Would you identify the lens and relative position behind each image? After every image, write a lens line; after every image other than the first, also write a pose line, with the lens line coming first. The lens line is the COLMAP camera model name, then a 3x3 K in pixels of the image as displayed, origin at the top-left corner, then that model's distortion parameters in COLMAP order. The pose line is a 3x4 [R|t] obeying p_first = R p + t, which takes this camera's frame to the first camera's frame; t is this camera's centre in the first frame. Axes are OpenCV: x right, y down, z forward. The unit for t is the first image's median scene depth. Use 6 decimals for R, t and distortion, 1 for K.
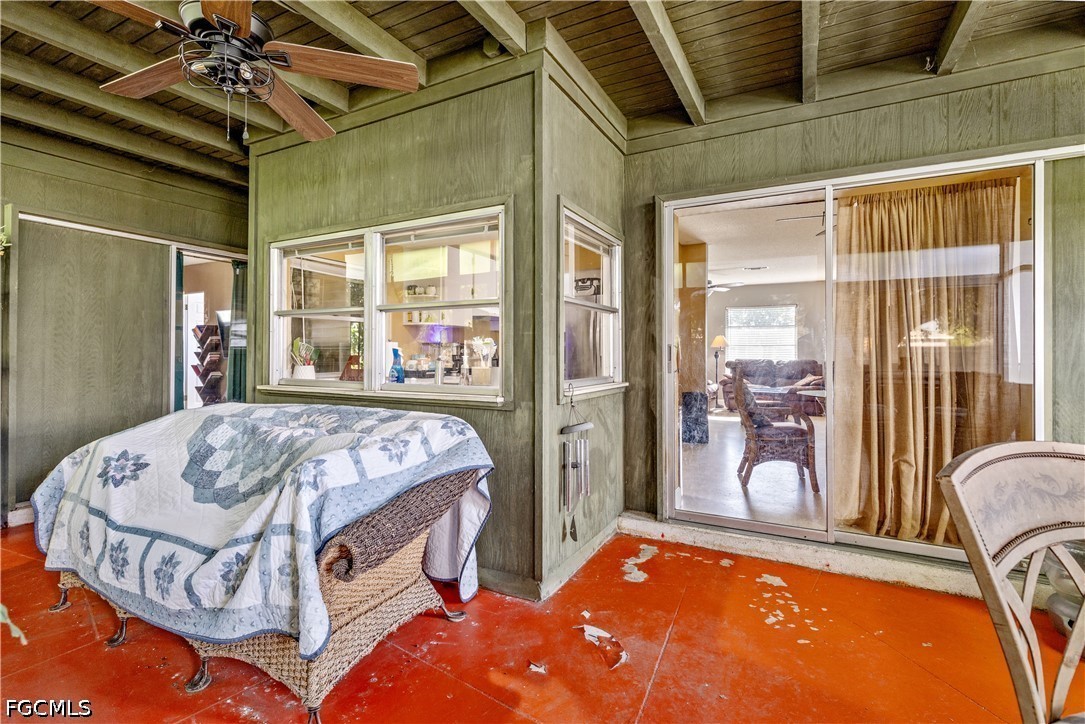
lens RADIAL K [[488.6, 0, 542.5], [0, 488.6, 362.0], [0, 0, 1]] dist [-0.000424, -0.000042]
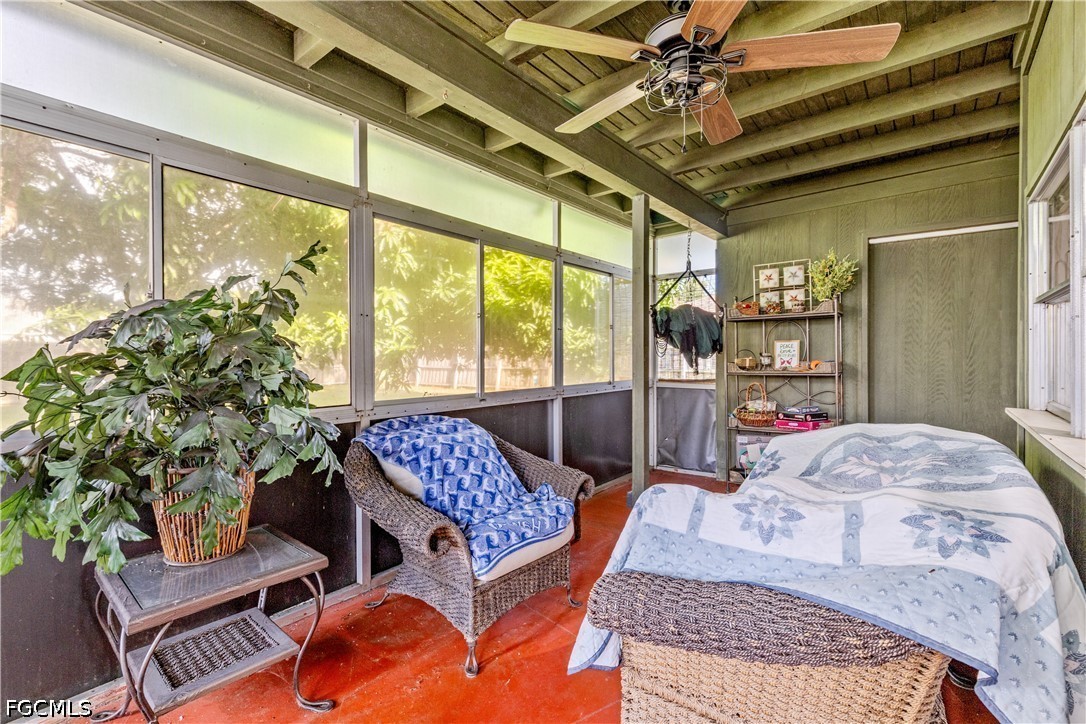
lens RADIAL K [[489.0, 0, 543.0], [0, 489.0, 362.0], [0, 0, 1]] dist [-0.000424, -0.000042]
pose [[-0.183488, 0.009627, -0.982975, 0.197551], [-0.013480, 0.999833, 0.012308, -0.016160], [0.982930, 0.015509, -0.183327, 0.413807]]
